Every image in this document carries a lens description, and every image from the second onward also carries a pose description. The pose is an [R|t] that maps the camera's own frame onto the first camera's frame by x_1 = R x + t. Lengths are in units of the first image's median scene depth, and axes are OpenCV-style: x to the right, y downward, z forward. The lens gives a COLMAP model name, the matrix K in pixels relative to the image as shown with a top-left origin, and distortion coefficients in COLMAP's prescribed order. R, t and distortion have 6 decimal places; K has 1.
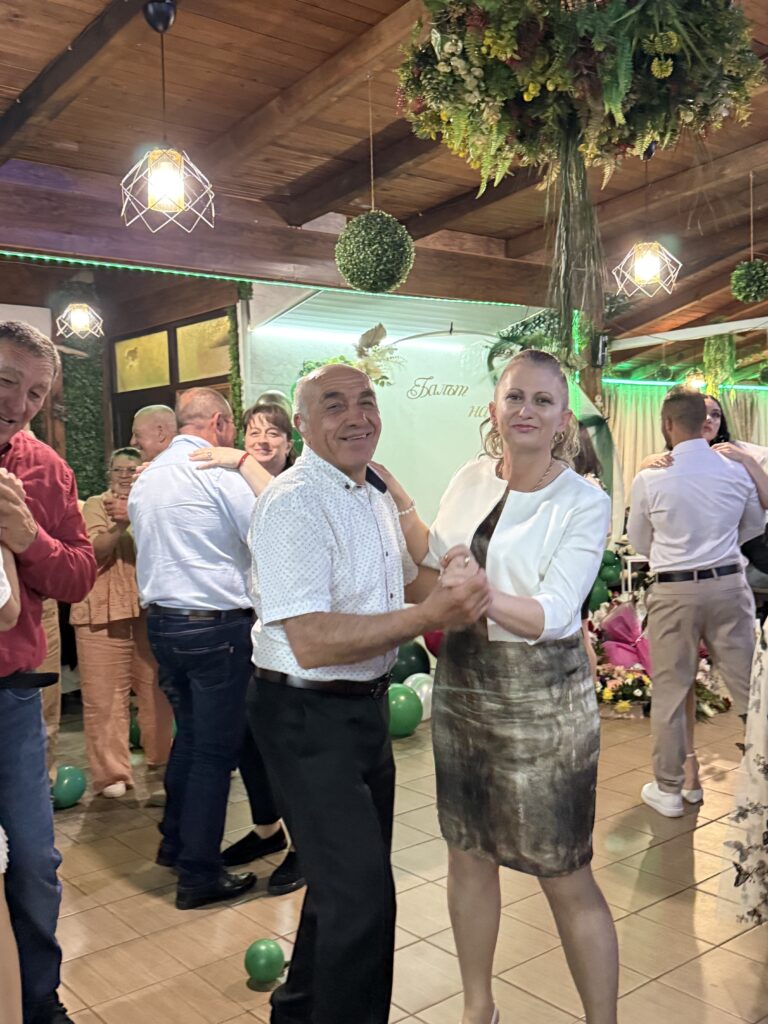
lens RADIAL K [[1009.7, 0, 391.2], [0, 1009.7, 510.1], [0, 0, 1]] dist [0.182824, -0.428619]
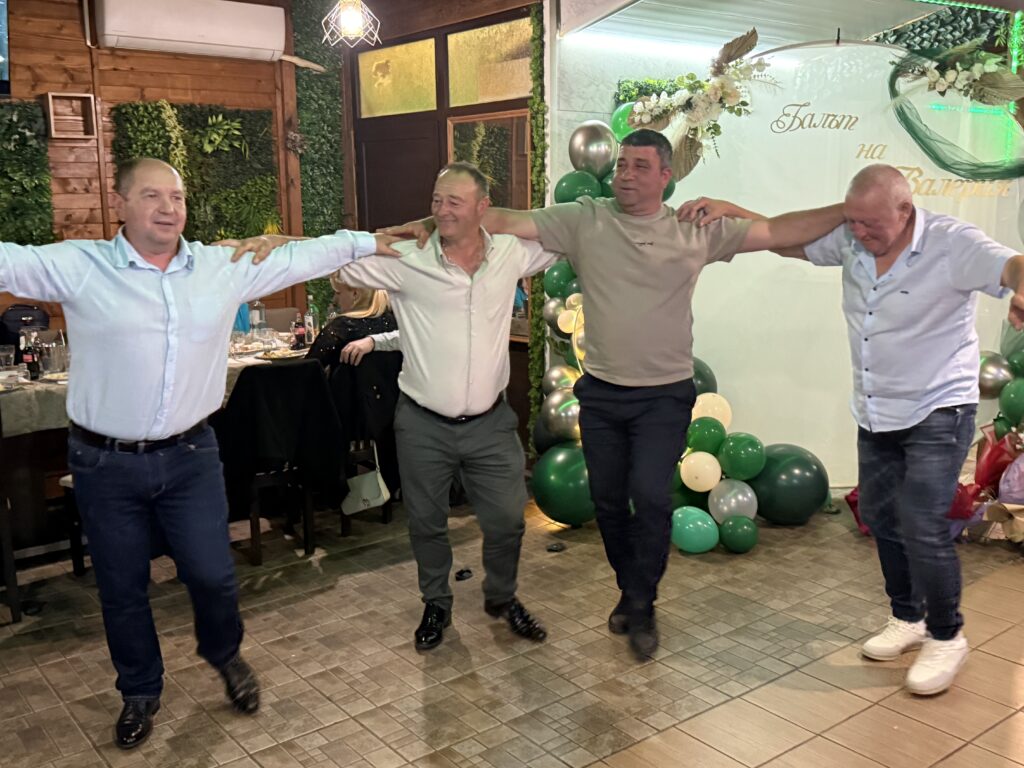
lens RADIAL K [[1008.2, 0, 514.4], [0, 1008.2, 377.0], [0, 0, 1]] dist [0.159453, -0.322984]
pose [[0.999602, 0.020316, -0.019562, -0.152668], [-0.017399, 0.990113, 0.139190, -0.031486], [0.022196, -0.138794, 0.990073, 0.207547]]
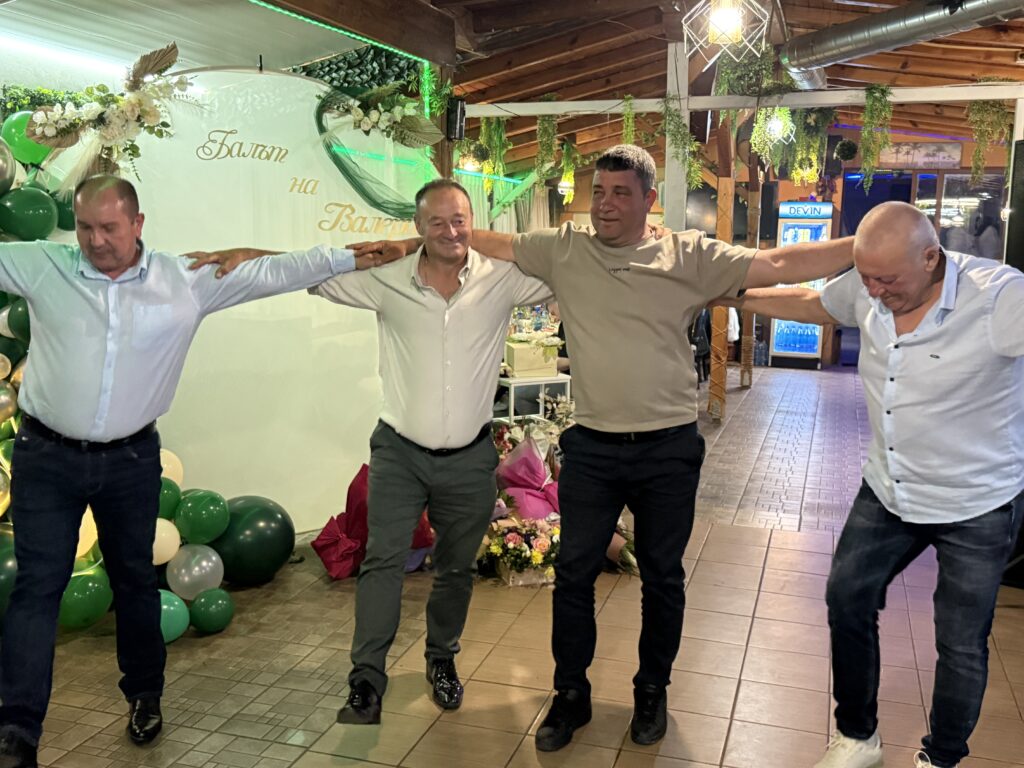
lens RADIAL K [[1008.2, 0, 514.4], [0, 1008.2, 377.0], [0, 0, 1]] dist [0.159453, -0.322984]
pose [[0.840162, -0.038893, 0.540940, -0.181980], [-0.014180, 0.995509, 0.093600, -0.029275], [-0.542151, -0.086309, 0.835837, 0.274150]]
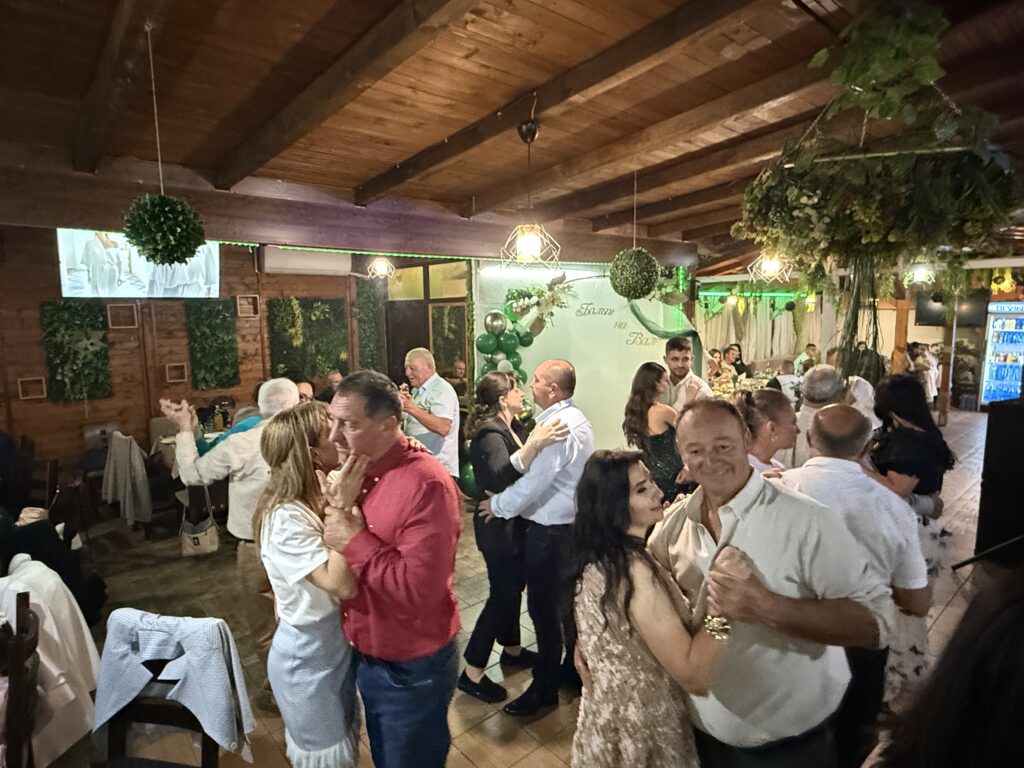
lens RADIAL K [[572.5, 0, 510.7], [0, 572.5, 380.7], [0, 0, 1]] dist [0.005286, 0.000547]
pose [[0.999584, 0.009991, 0.027072, -0.111504], [-0.012285, 0.996227, 0.085915, -0.081295], [-0.026112, -0.086211, 0.995935, 0.063205]]
